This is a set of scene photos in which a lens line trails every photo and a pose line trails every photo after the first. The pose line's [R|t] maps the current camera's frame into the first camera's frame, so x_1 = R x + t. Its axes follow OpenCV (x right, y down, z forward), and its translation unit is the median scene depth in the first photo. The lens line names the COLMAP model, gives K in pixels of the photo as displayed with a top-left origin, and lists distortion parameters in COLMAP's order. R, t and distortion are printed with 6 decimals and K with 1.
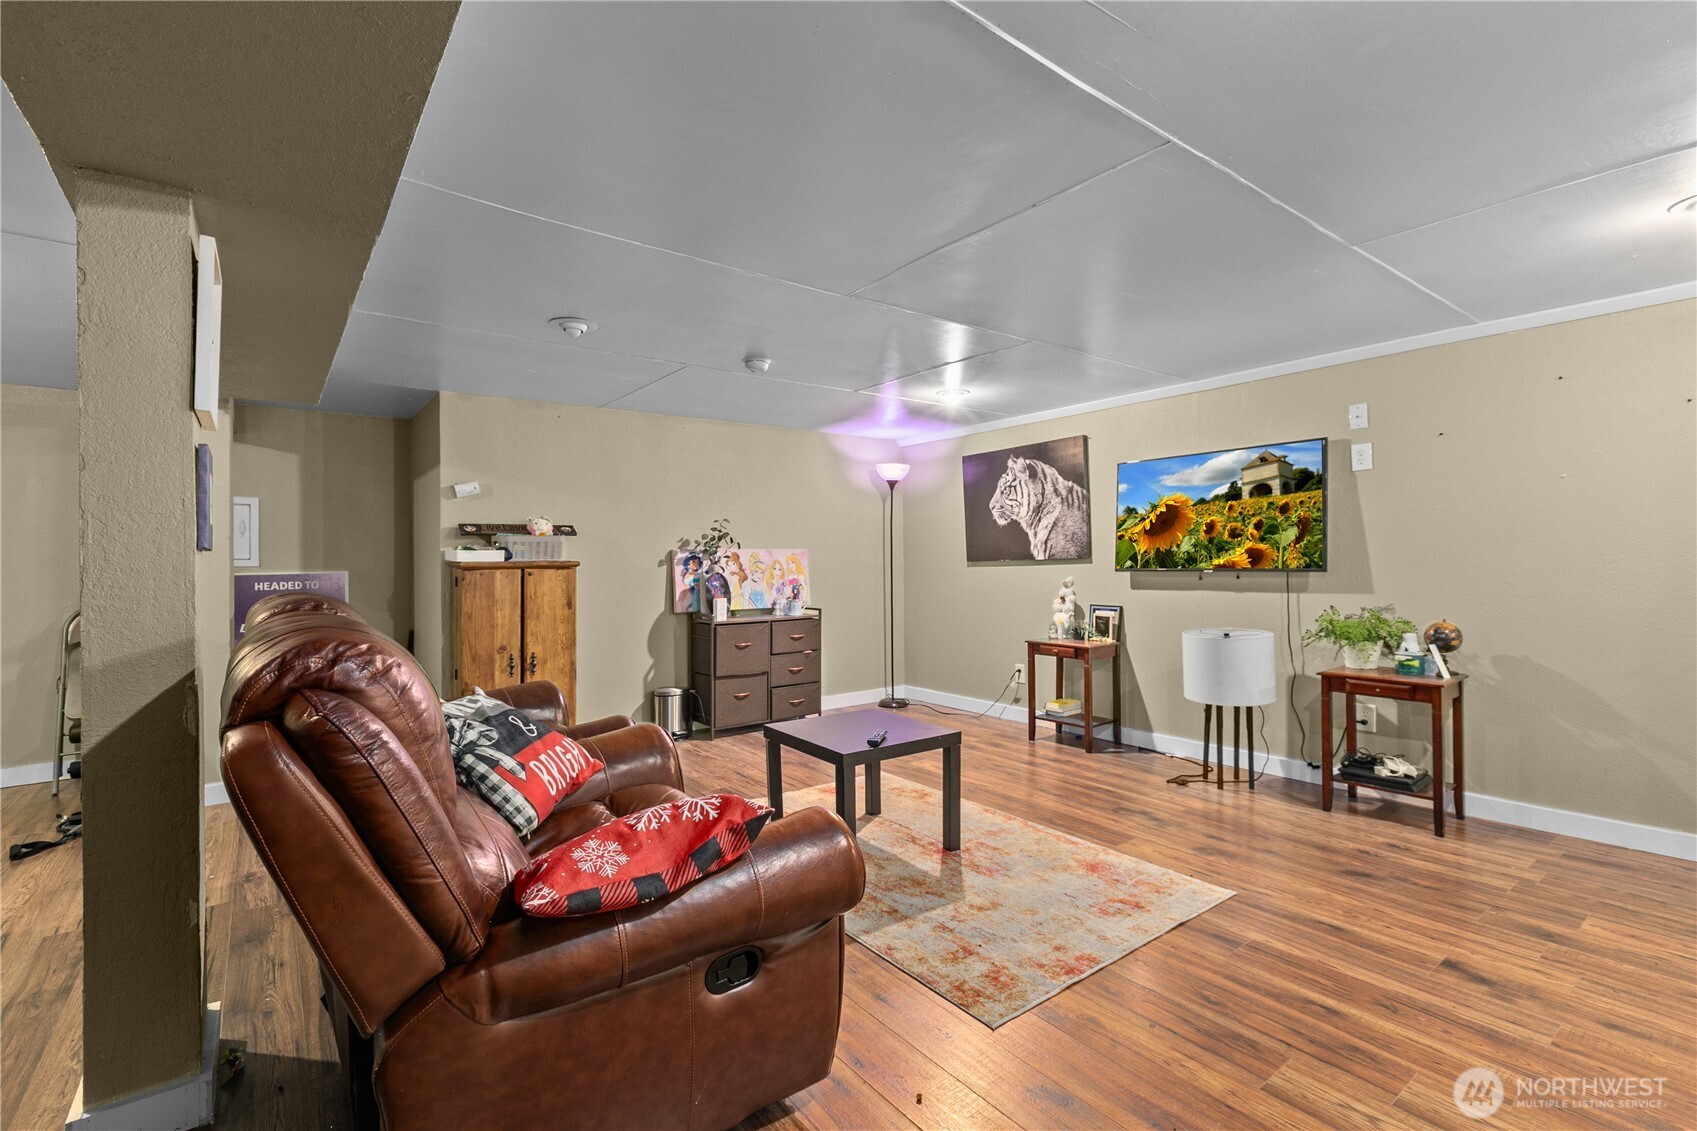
lens RADIAL K [[763.7, 0, 845.3], [0, 763.7, 577.1], [0, 0, 1]] dist [0.002168, 0.000364]
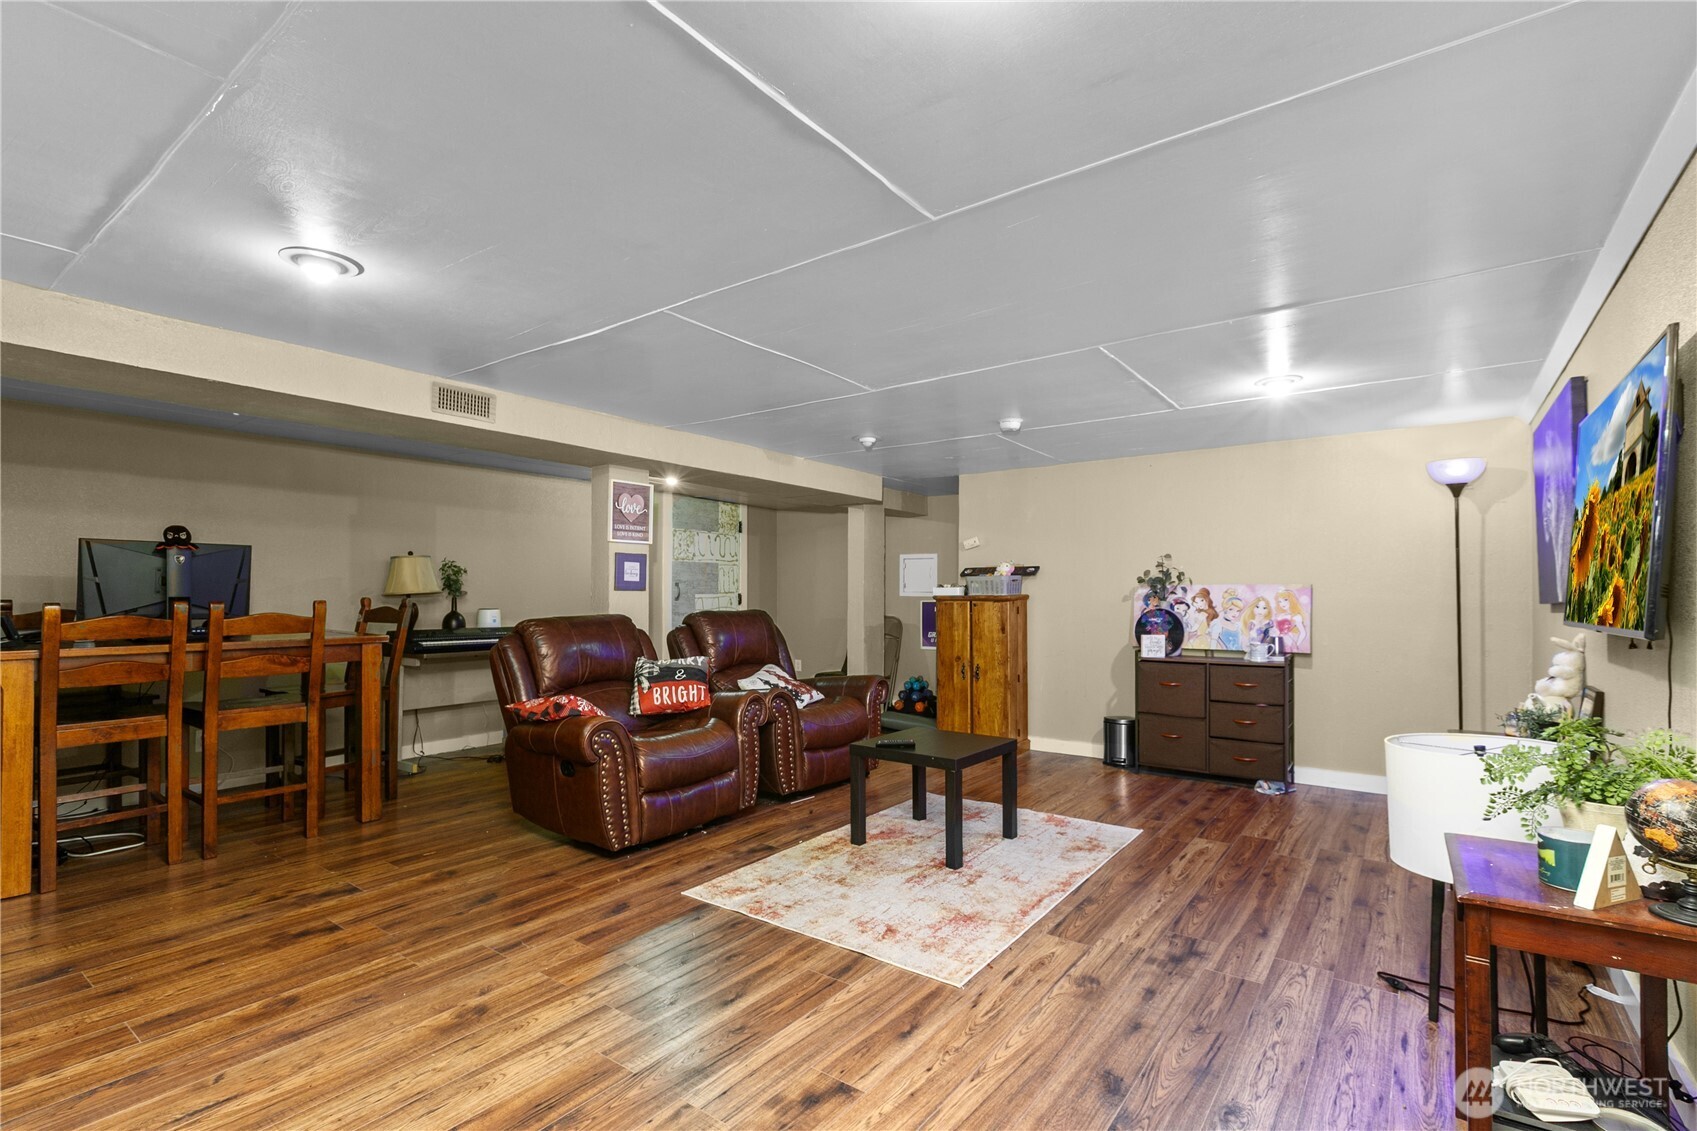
lens RADIAL K [[763.7, 0, 820.9], [0, 763.7, 580.4], [0, 0, 1]] dist [0.002168, 0.000364]
pose [[0.269186, -0.009925, -0.963037, 0.784961], [-0.026133, 0.999503, -0.017606, -0.016062], [0.962734, 0.029906, 0.268793, 0.362240]]
